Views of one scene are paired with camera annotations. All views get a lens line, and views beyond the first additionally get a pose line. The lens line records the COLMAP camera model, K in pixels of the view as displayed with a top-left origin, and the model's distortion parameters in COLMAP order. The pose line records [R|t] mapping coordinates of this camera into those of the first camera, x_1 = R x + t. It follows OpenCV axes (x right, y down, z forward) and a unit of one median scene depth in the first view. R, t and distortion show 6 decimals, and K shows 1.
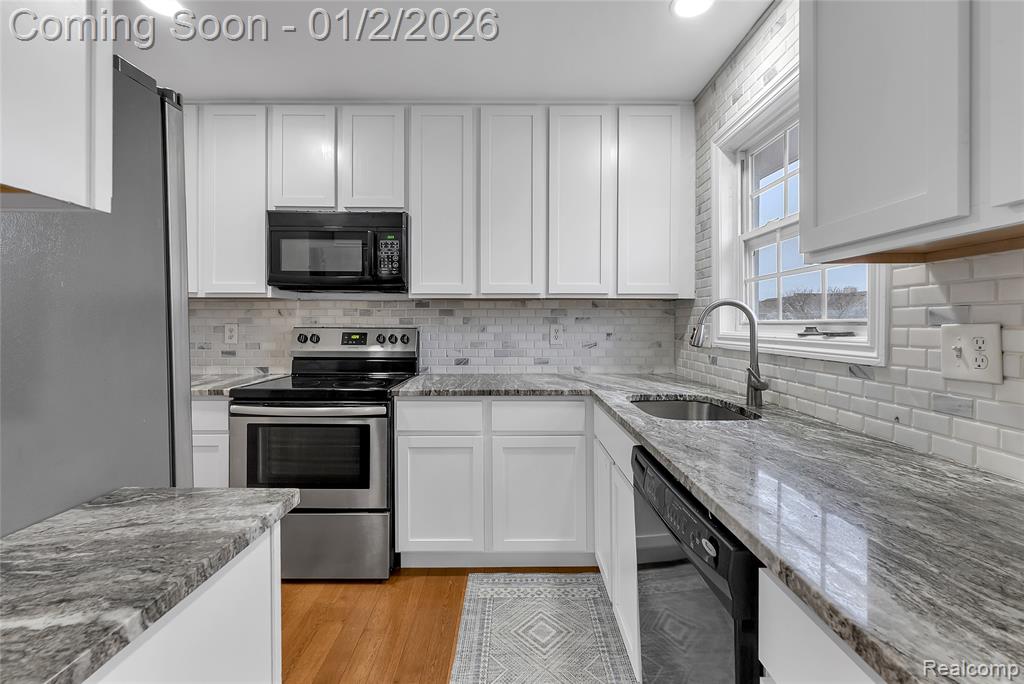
lens RADIAL K [[434.9, 0, 515.3], [0, 434.9, 327.8], [0, 0, 1]] dist [0.000664, 0.000022]
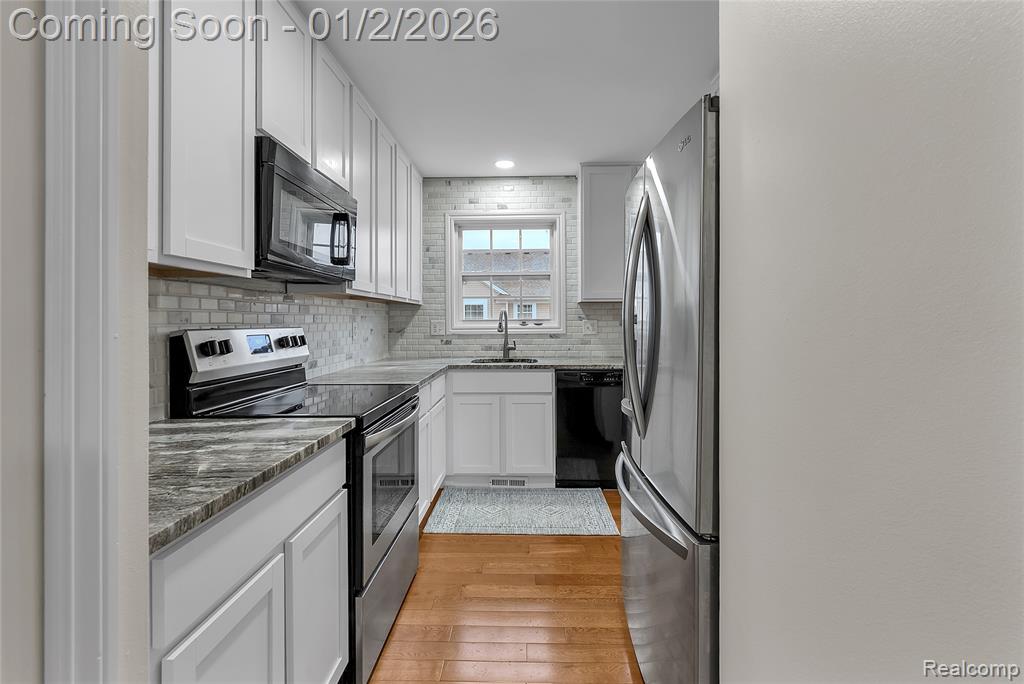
lens RADIAL K [[433.1, 0, 511.0], [0, 433.1, 315.7], [0, 0, 1]] dist [0.002292, 0.000113]
pose [[0.034265, 0.009429, 0.999368, -1.496509], [0.015714, 0.999827, -0.009972, -0.010102], [-0.999289, 0.016046, 0.034111, 0.829481]]
